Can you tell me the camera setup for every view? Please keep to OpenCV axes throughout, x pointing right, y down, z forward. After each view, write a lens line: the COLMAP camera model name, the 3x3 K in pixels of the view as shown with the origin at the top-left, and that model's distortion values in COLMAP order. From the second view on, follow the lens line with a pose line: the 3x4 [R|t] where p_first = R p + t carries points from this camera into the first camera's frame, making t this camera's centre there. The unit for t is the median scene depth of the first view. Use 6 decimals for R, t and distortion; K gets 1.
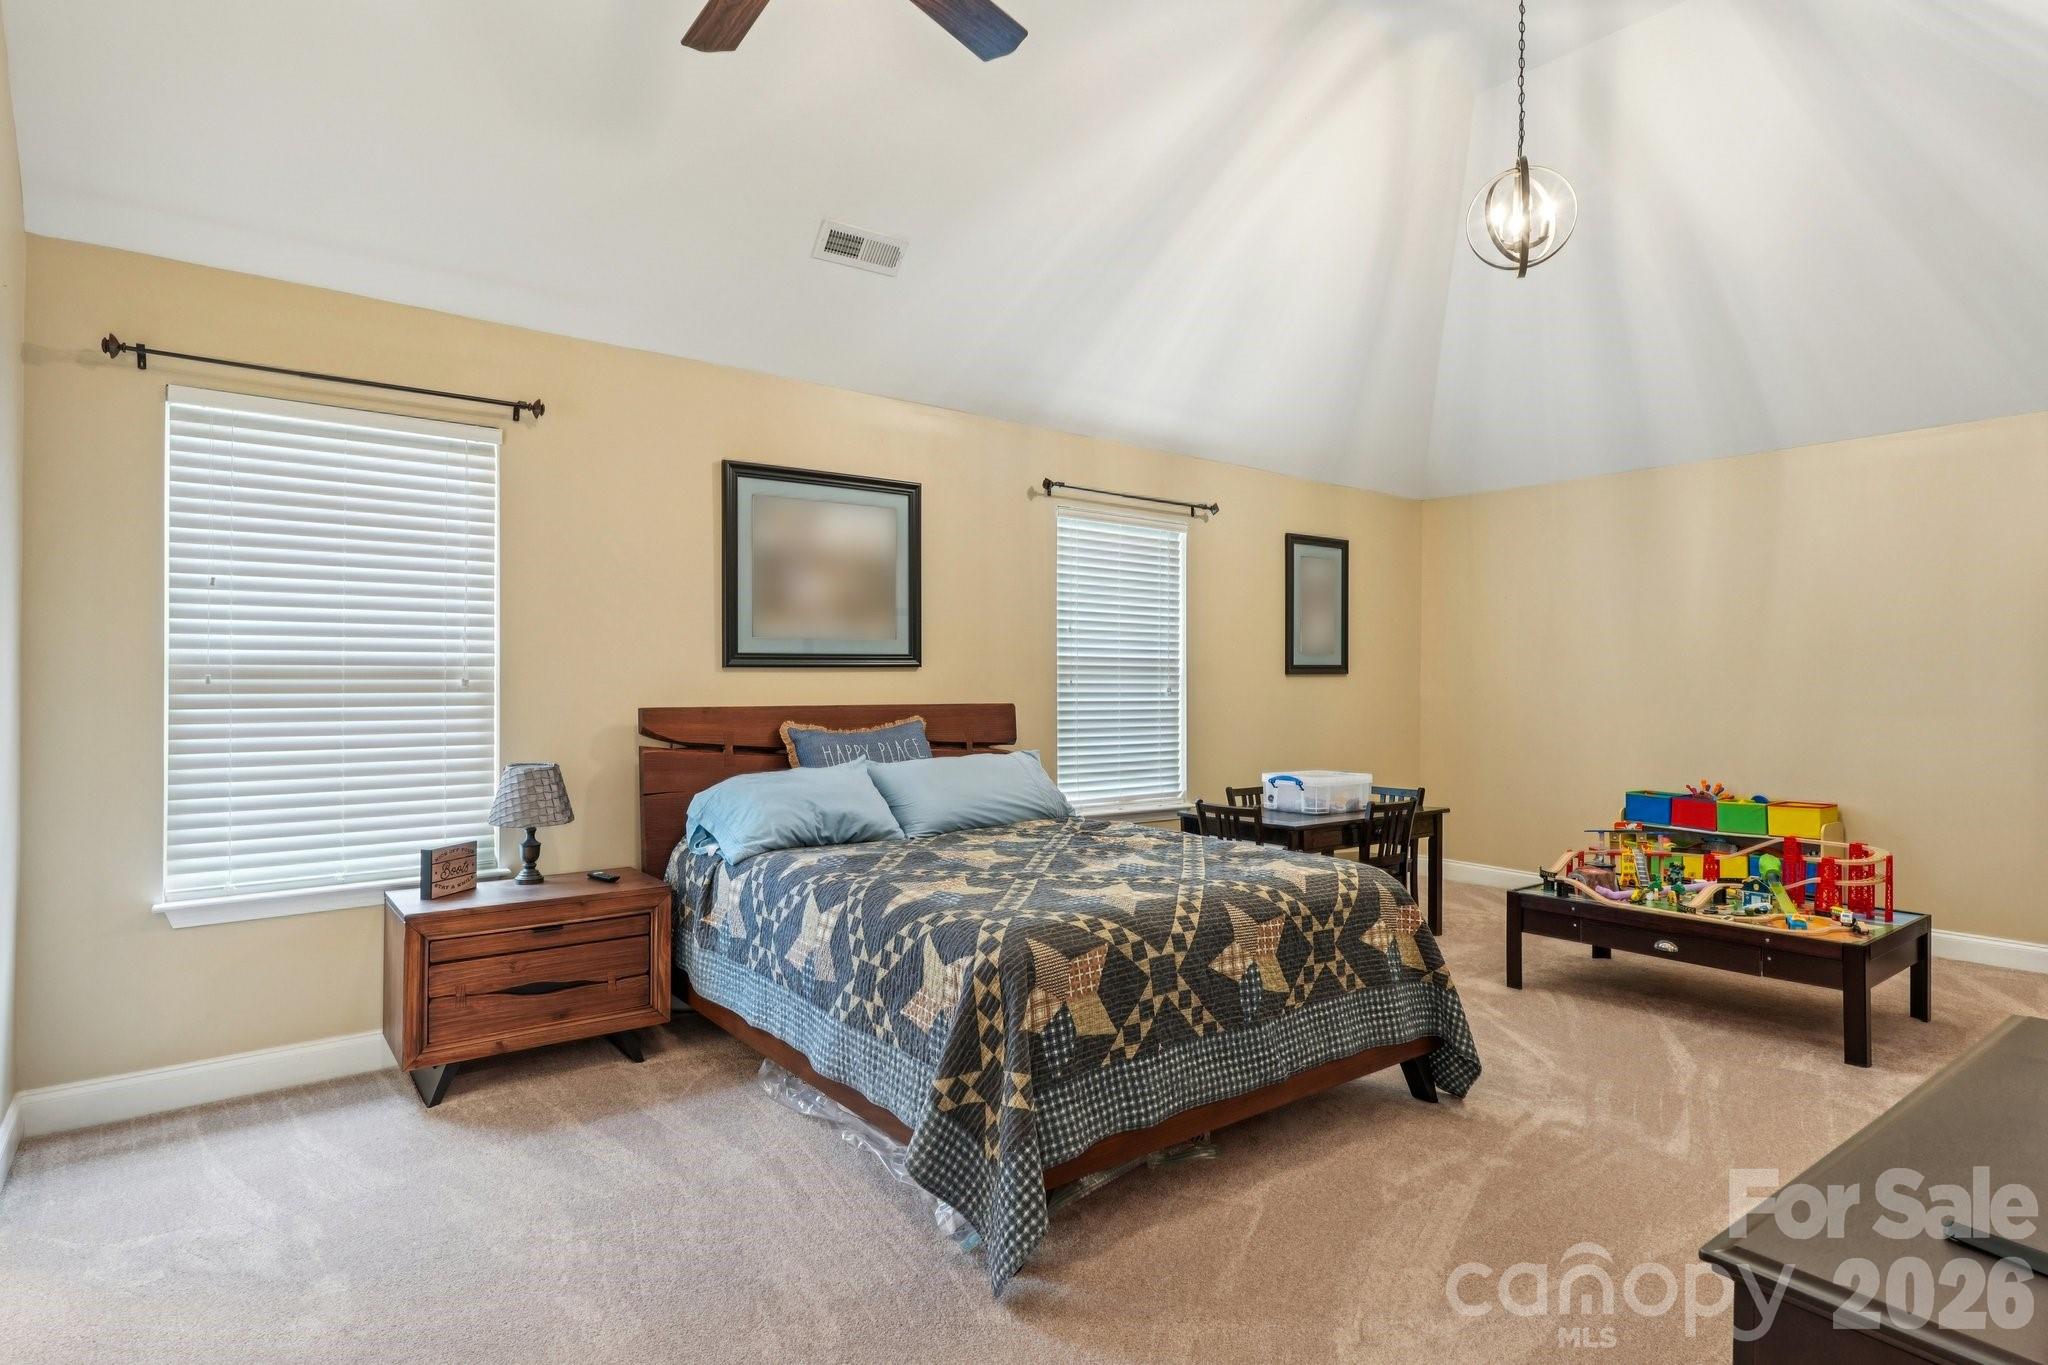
lens RADIAL K [[1069.7, 0, 1023.6], [0, 1069.7, 679.6], [0, 0, 1]] dist [0.003488, -0.000708]
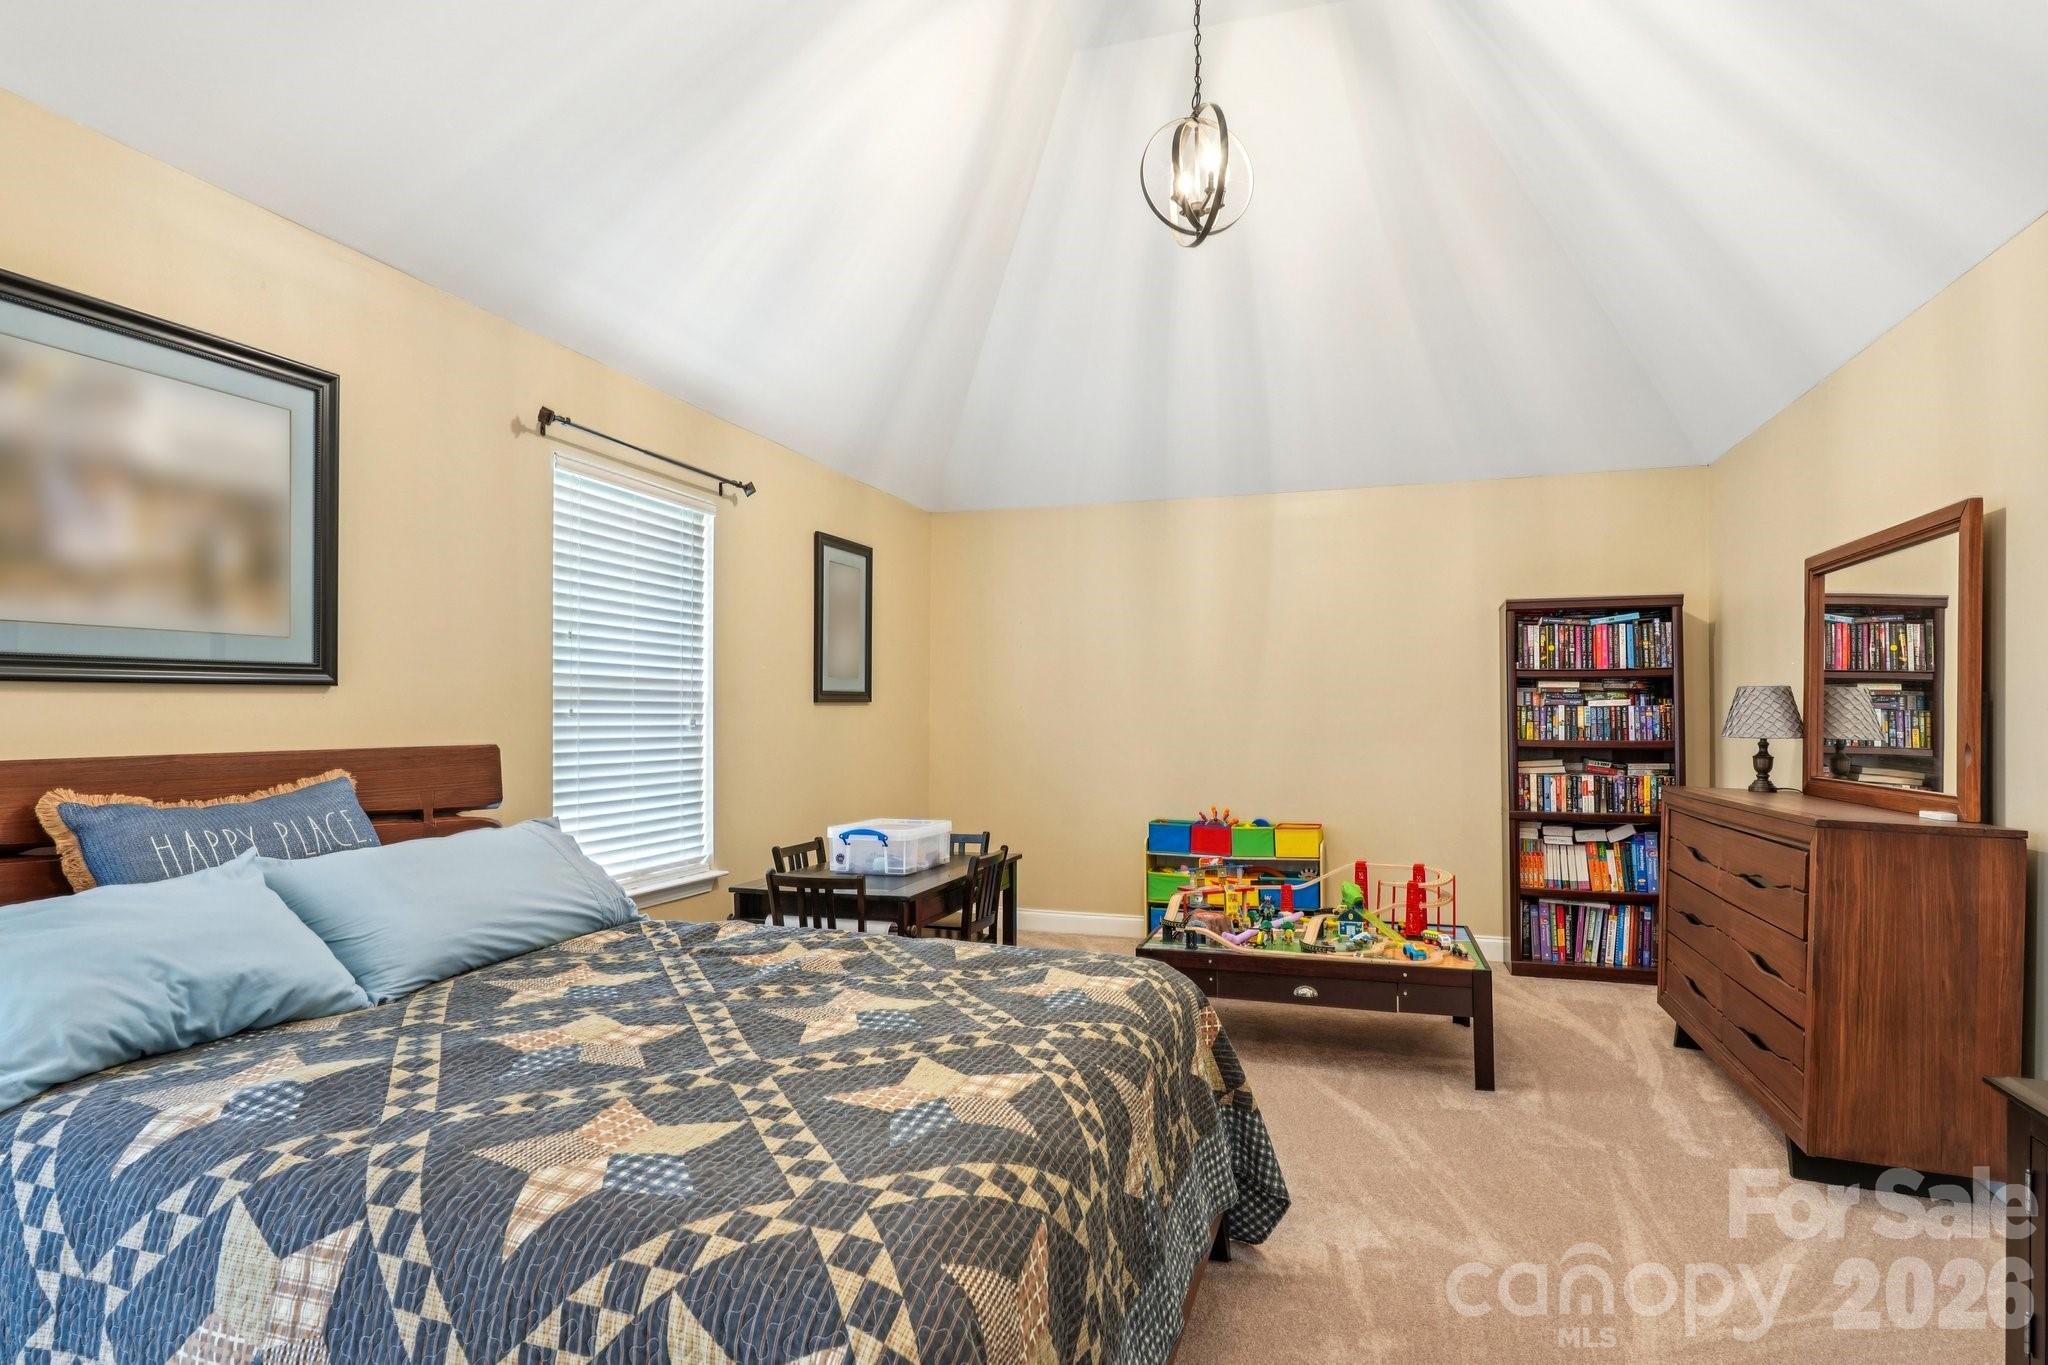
lens RADIAL K [[1069.7, 0, 1020.7], [0, 1069.7, 702.7], [0, 0, 1]] dist [0.003488, -0.000708]
pose [[0.826967, 0.005160, 0.562227, -0.117989], [-0.001884, 0.999978, -0.006406, 0.000744], [-0.562248, 0.004238, 0.826958, 0.305468]]
